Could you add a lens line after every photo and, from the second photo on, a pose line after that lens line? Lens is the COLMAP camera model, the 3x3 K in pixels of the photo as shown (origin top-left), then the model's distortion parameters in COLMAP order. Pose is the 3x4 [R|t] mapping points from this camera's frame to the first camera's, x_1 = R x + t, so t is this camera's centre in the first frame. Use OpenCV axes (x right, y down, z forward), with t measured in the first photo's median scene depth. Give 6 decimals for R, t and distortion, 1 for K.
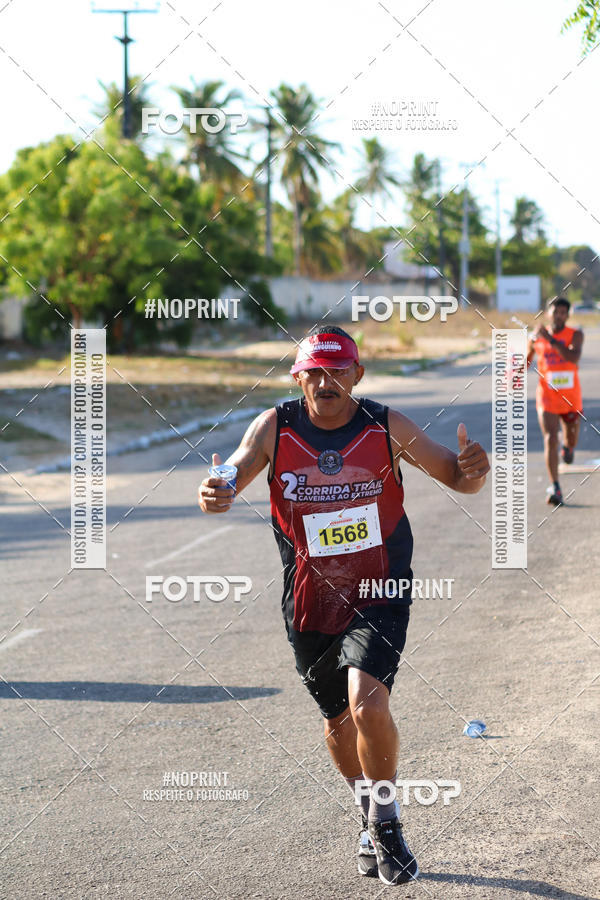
lens RADIAL K [[3886.5, 0, 297.2], [0, 3886.5, 448.3], [0, 0, 1]] dist [0.243679, 1.268009]
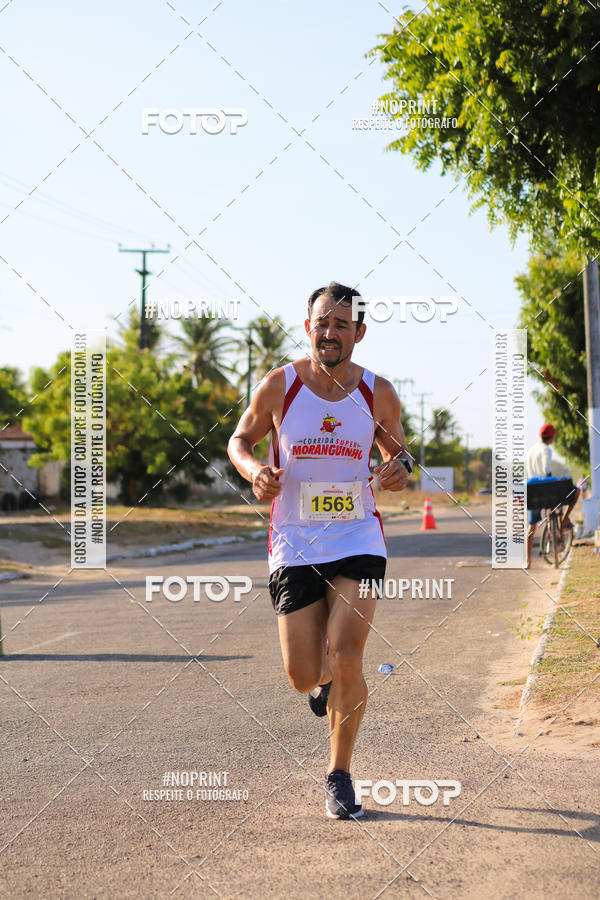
lens RADIAL K [[2996.5, 0, 261.6], [0, 2996.5, 498.1], [0, 0, 1]] dist [0.003046, -2.237126]
pose [[0.999760, 0.021771, -0.002307, 0.000187], [-0.021841, 0.999075, -0.037043, 0.010522], [0.001499, 0.037085, 0.999311, -0.021497]]
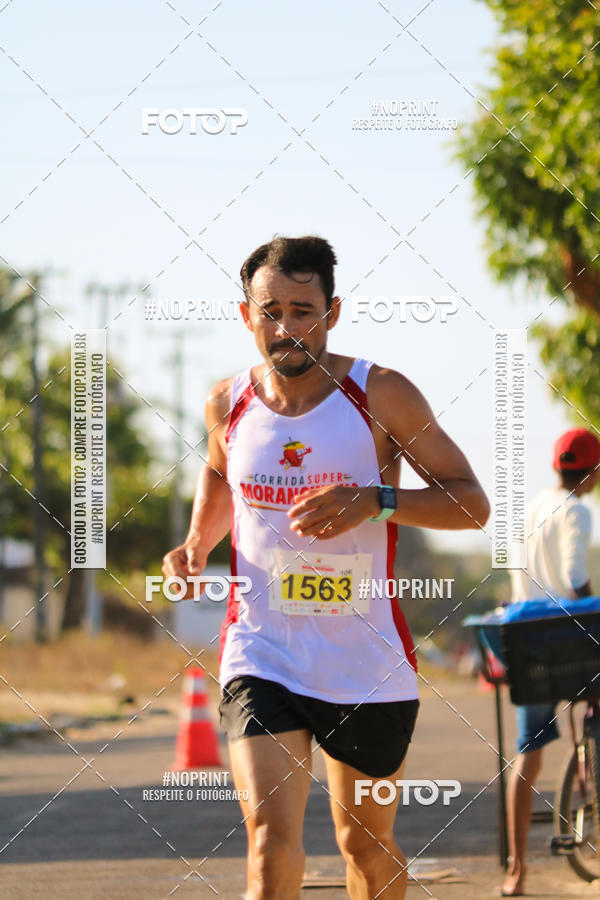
lens RADIAL K [[3950.3, 0, 304.2], [0, 3950.3, 451.0], [0, 0, 1]] dist [0.047585, 2.497228]
pose [[0.999748, 0.018422, -0.012840, 0.079882], [-0.019410, 0.996475, -0.081615, -0.020968], [0.011291, 0.081843, 0.996581, 0.655555]]
